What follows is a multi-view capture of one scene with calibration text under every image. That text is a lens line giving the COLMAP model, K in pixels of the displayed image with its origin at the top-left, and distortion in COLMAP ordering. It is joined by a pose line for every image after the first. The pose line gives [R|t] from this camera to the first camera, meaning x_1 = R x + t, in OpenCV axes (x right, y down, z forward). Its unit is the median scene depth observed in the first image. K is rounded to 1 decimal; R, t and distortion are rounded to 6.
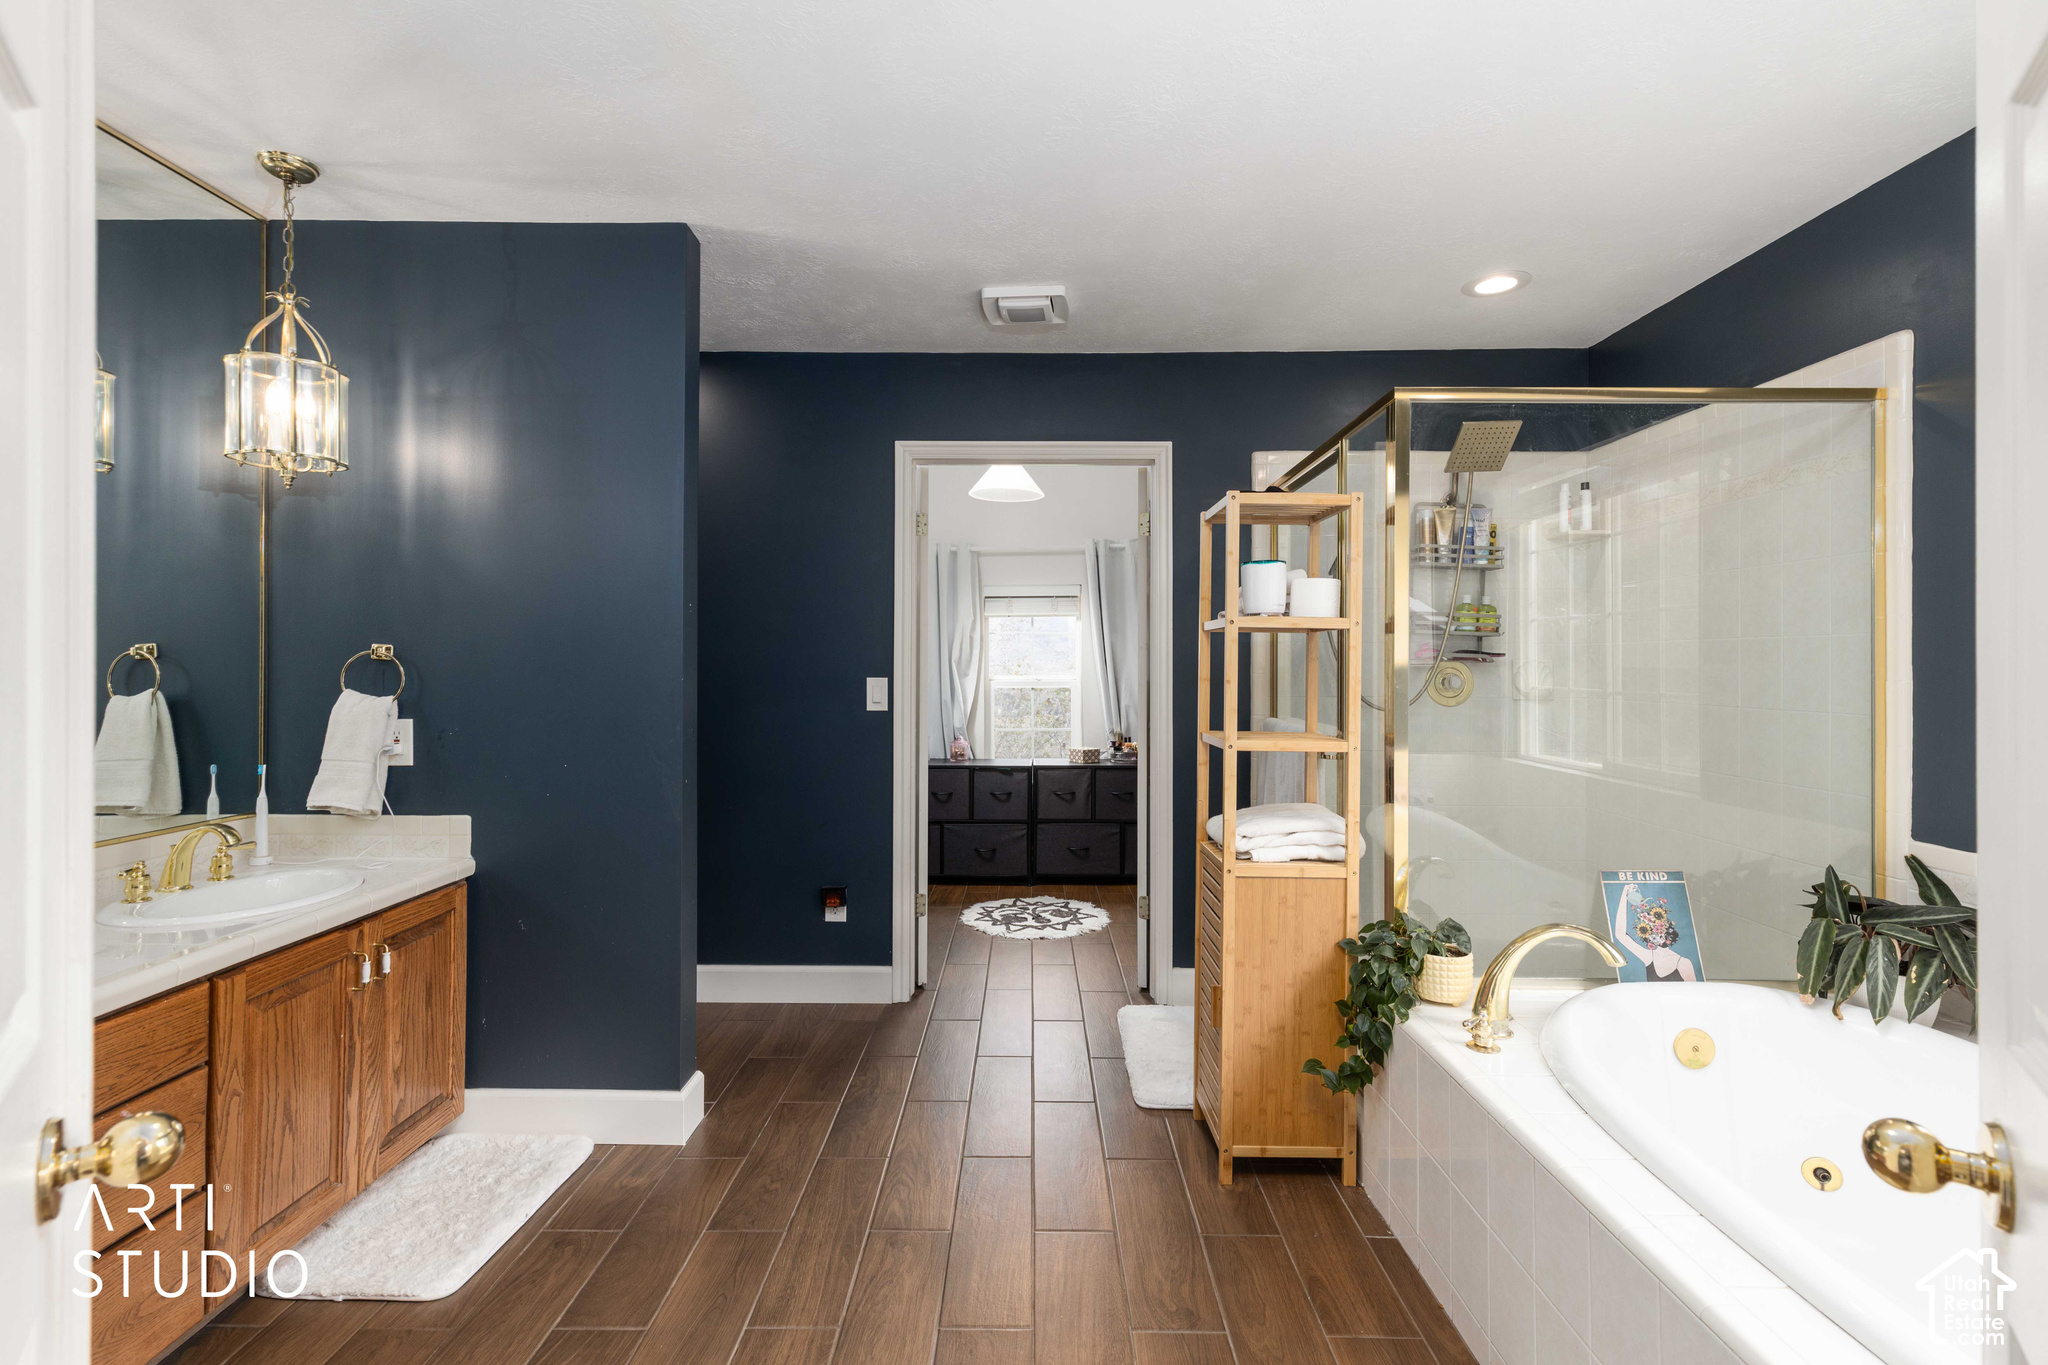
lens RADIAL K [[924.4, 0, 1015.4], [0, 924.4, 668.4], [0, 0, 1]] dist [0.000340, -0.000214]
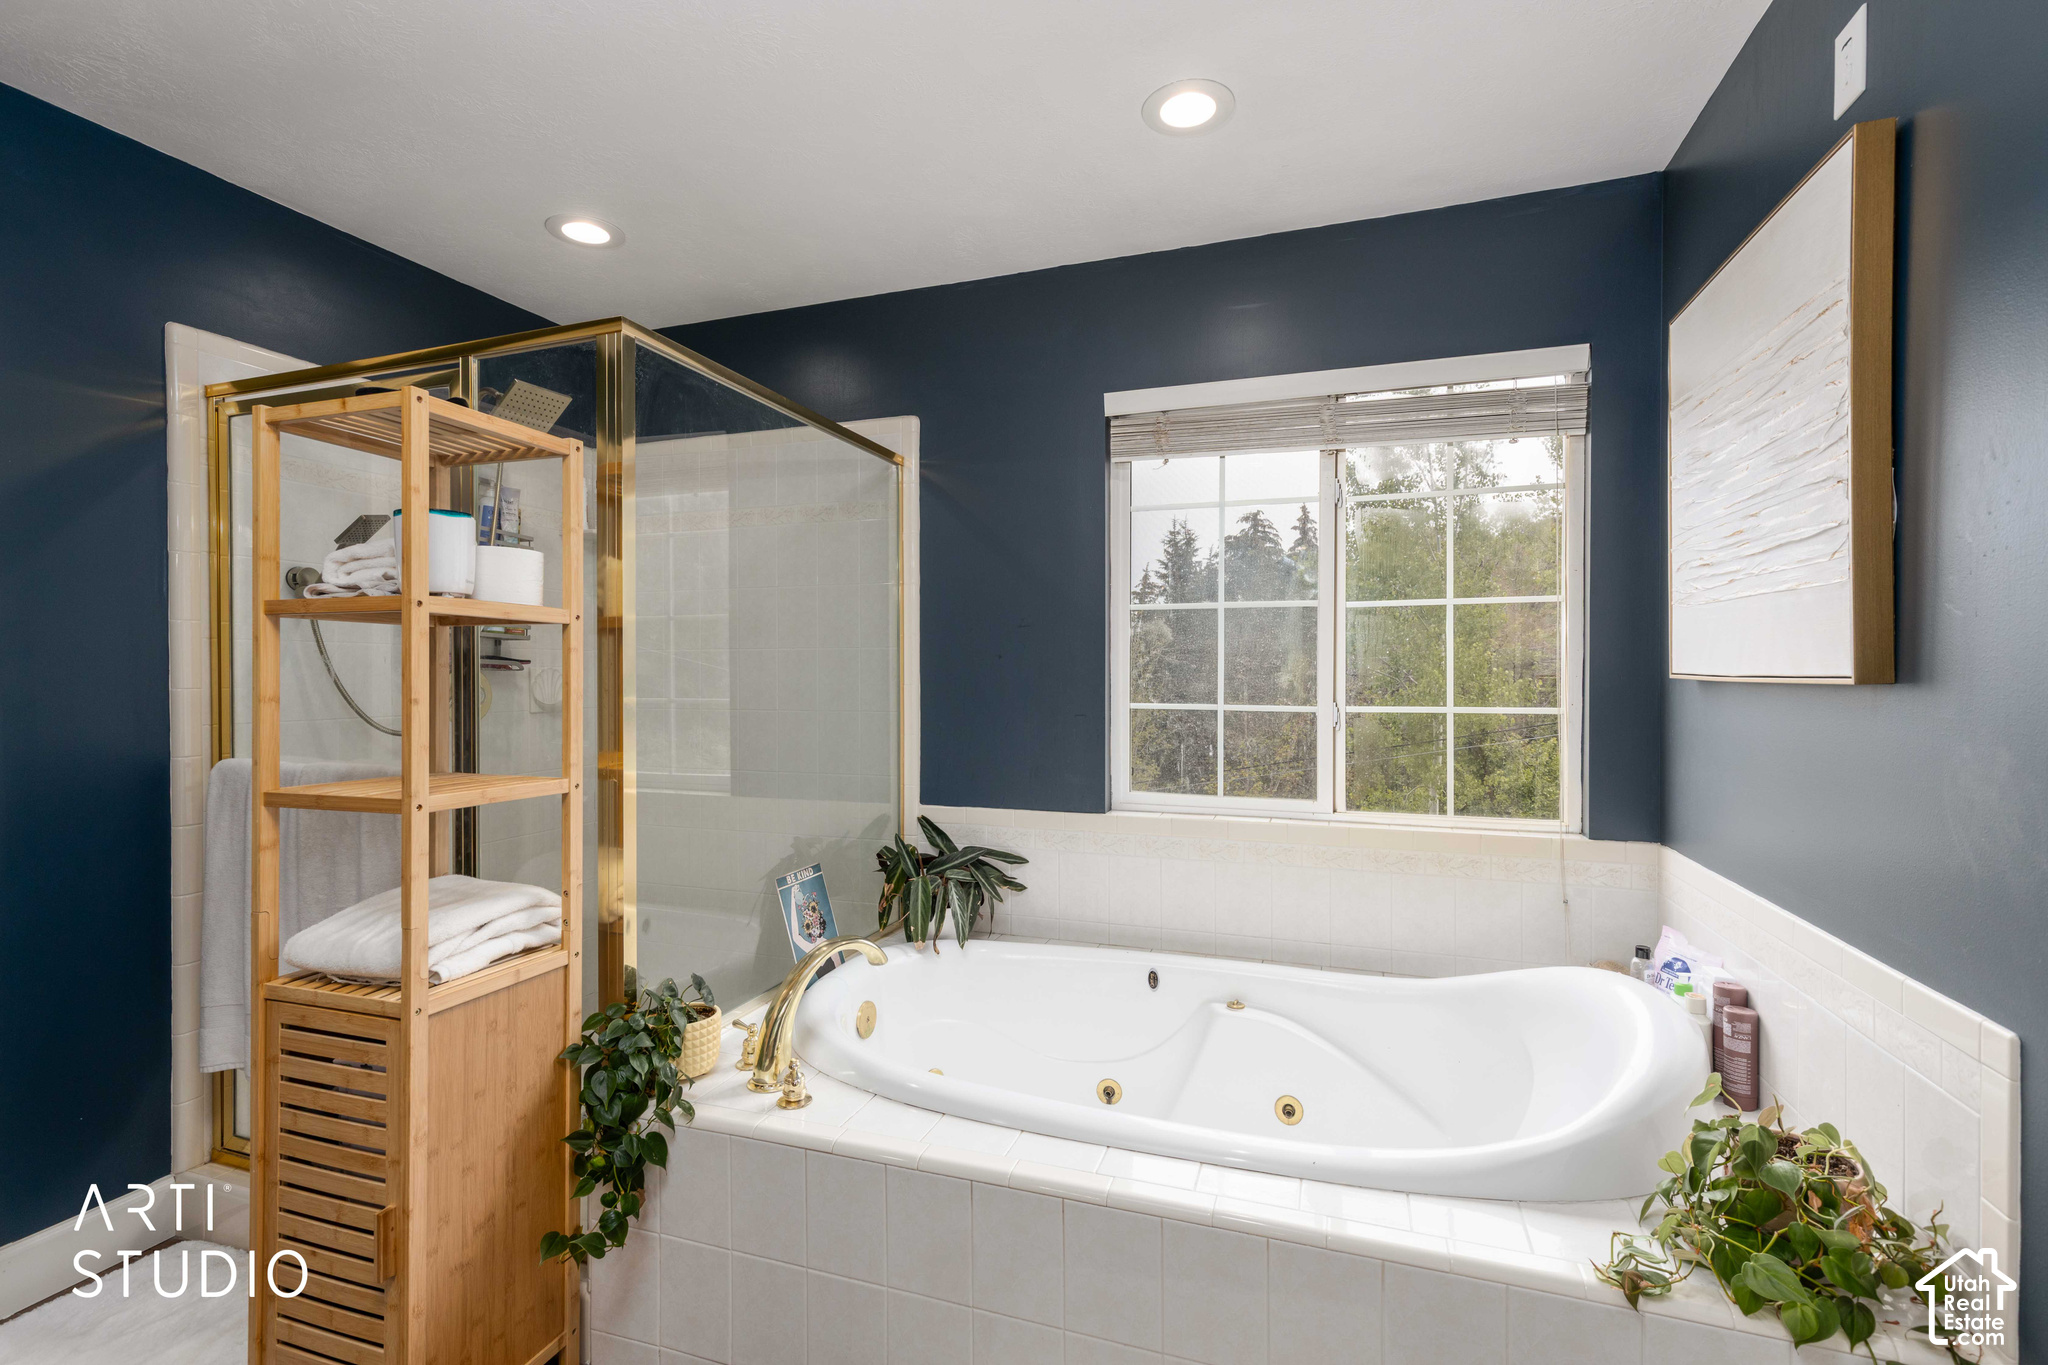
lens RADIAL K [[924.4, 0, 1021.0], [0, 924.4, 681.5], [0, 0, 1]] dist [0.000340, -0.000214]
pose [[0.306454, -0.011376, 0.951817, -0.227229], [0.007129, 0.999928, 0.009655, -0.001512], [-0.951859, 0.003826, 0.306513, 0.433720]]
